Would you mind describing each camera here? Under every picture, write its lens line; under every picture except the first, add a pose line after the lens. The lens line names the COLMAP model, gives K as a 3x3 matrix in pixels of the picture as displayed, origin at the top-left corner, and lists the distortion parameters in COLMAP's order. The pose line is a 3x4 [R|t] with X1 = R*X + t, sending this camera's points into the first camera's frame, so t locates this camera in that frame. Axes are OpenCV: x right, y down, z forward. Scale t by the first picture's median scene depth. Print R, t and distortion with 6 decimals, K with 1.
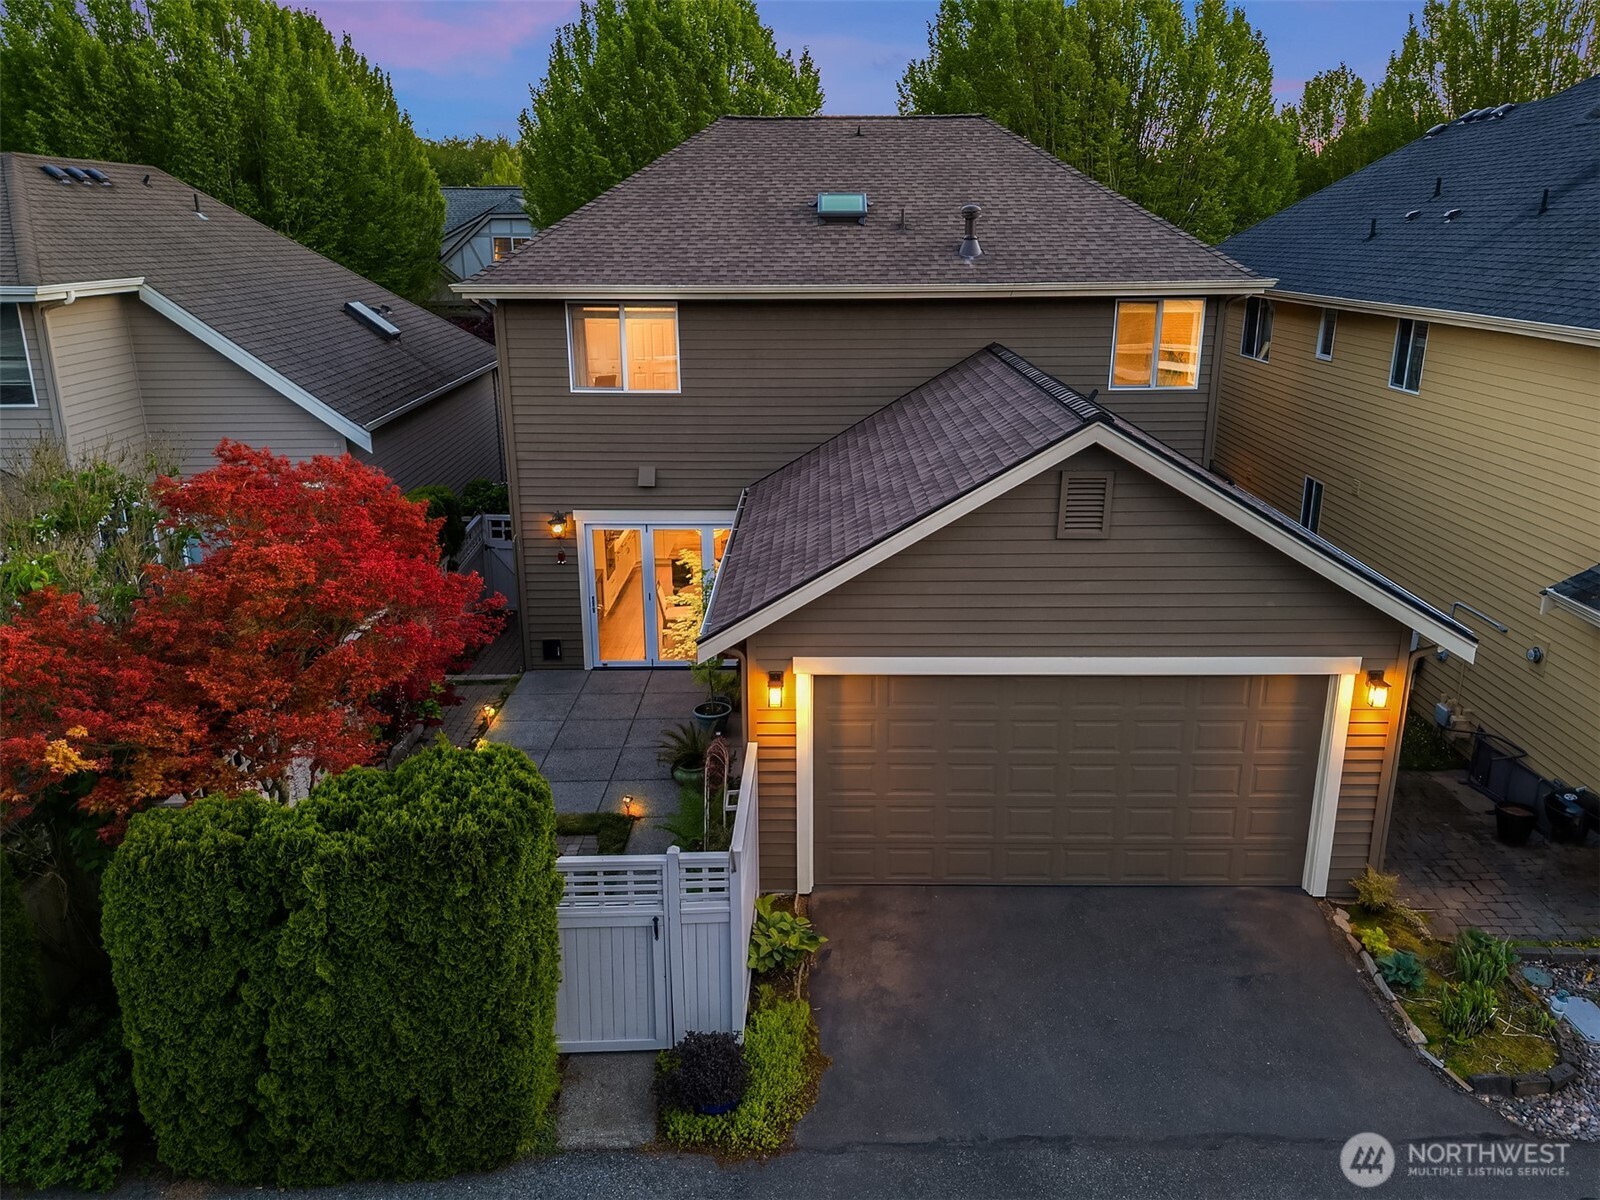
lens RADIAL K [[1154.6, 0, 786.3], [0, 1154.6, 605.7], [0, 0, 1]] dist [0.087705, -0.092205]
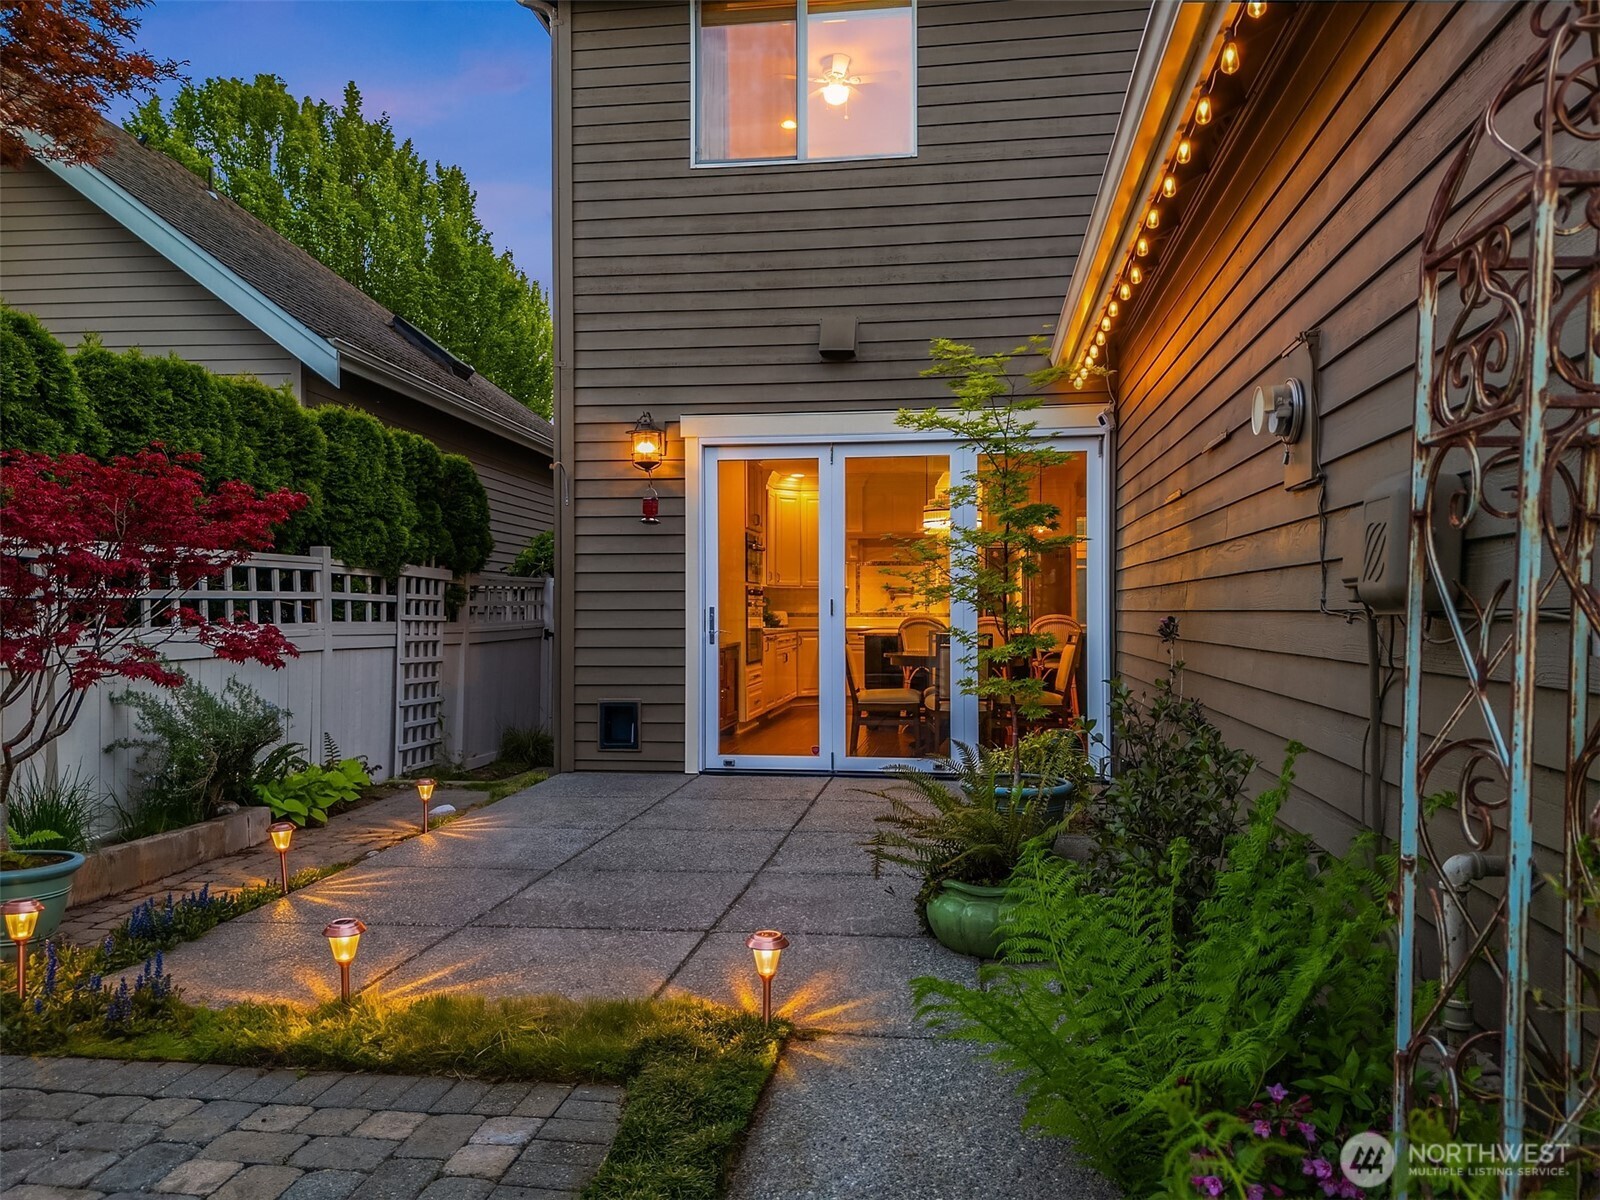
lens RADIAL K [[1154.6, 0, 786.3], [0, 1154.6, 605.7], [0, 0, 1]] dist [0.087705, -0.092205]
pose [[0.991575, 0.004633, -0.129450, -0.079176], [-0.042832, 0.954873, -0.293910, 0.132460], [0.122246, 0.296979, 0.947027, 0.580467]]
